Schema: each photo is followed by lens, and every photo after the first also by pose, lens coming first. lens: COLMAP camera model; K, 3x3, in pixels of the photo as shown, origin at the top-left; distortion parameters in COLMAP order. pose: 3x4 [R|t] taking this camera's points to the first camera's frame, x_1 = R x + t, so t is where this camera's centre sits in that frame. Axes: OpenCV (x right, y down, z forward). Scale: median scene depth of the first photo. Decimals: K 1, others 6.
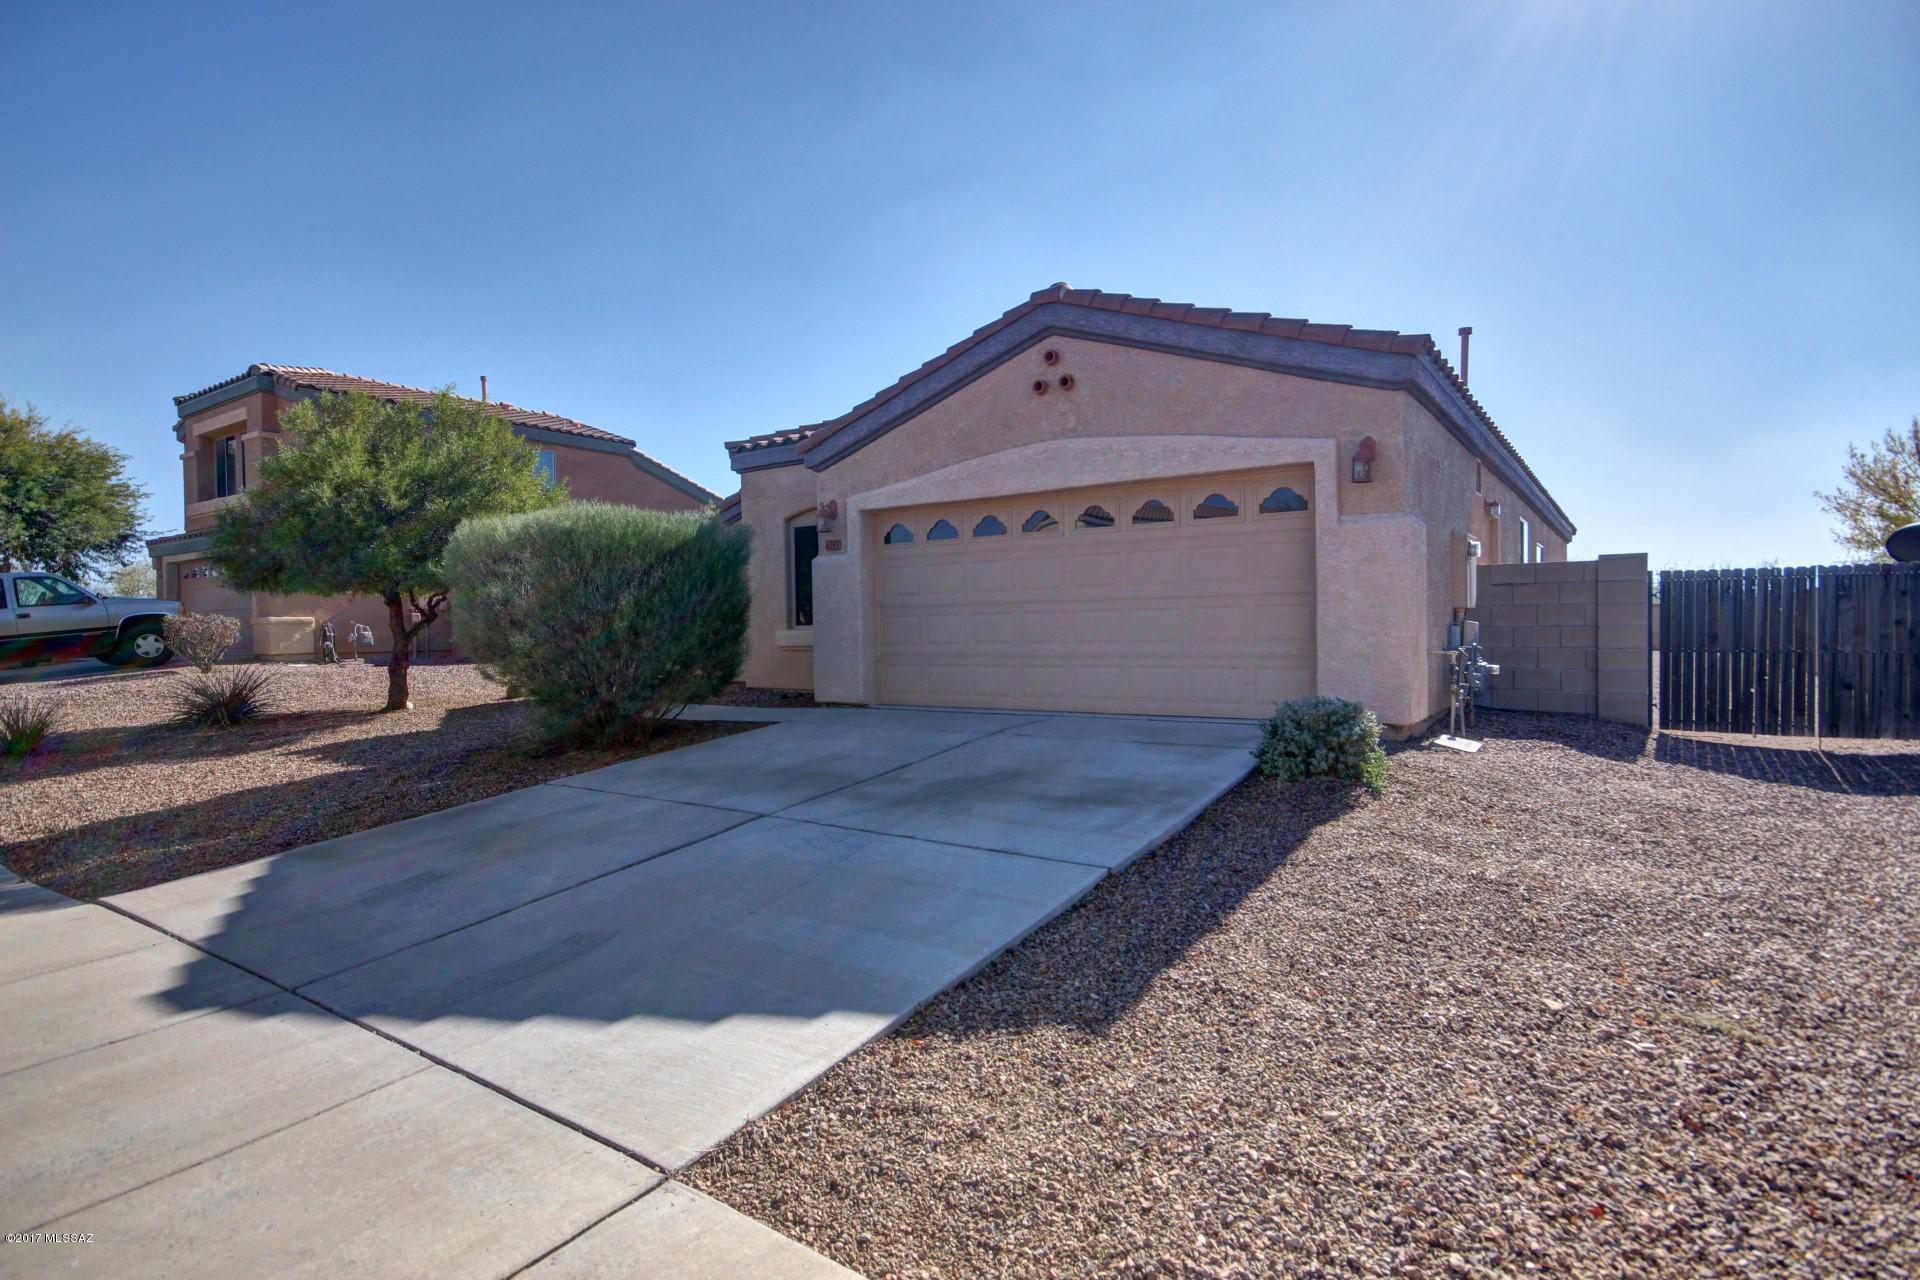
lens RADIAL K [[1047.1, 0, 958.8], [0, 1047.1, 641.0], [0, 0, 1]] dist [0.004506, 0.004297]
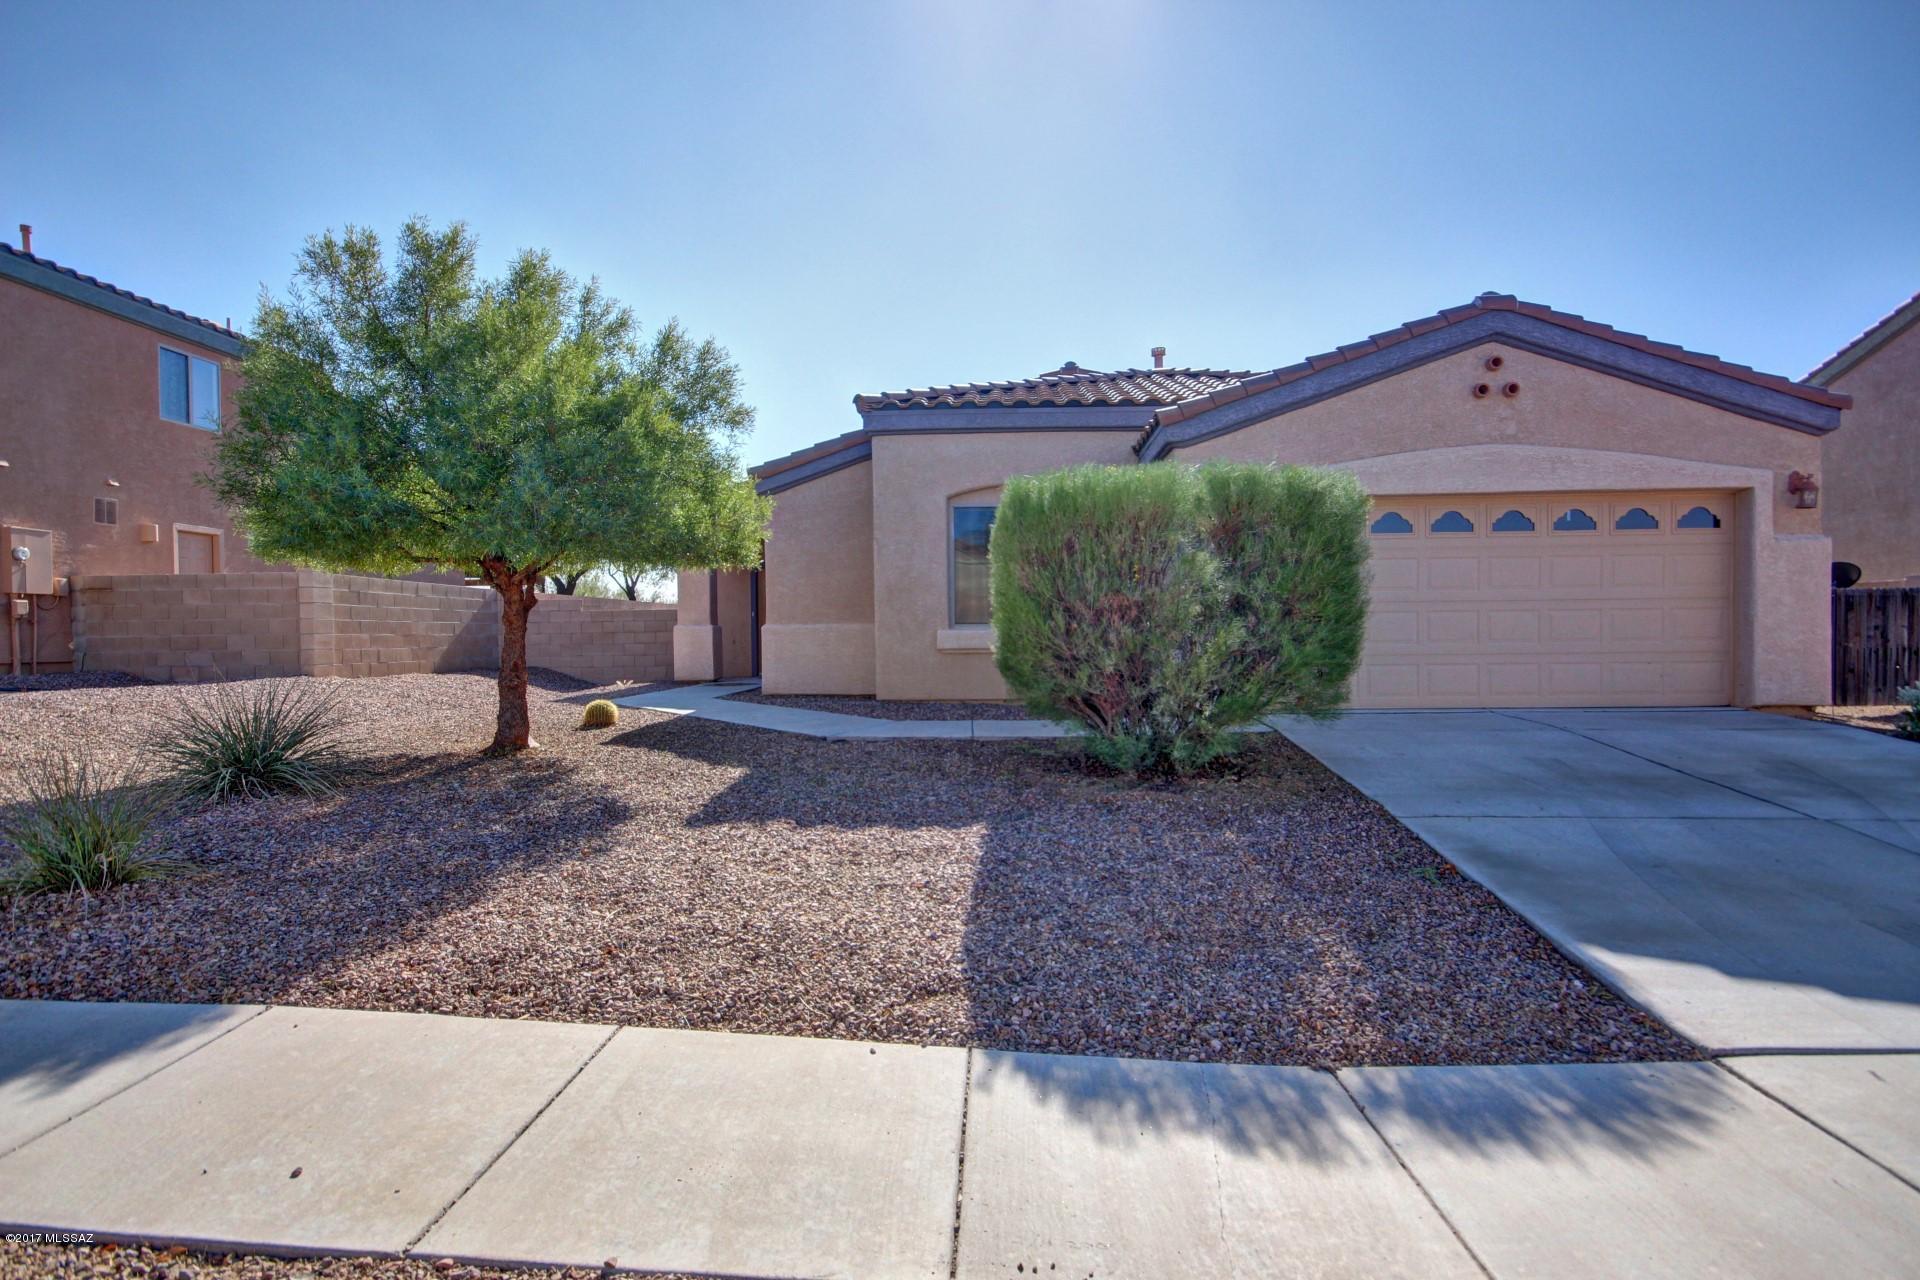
lens RADIAL K [[1047.1, 0, 954.8], [0, 1047.1, 639.5], [0, 0, 1]] dist [0.004506, 0.004297]
pose [[0.825719, 0.002657, 0.564075, -0.952356], [0.004236, 0.999932, -0.010911, 0.009259], [-0.564065, 0.011399, 0.825651, 0.465049]]
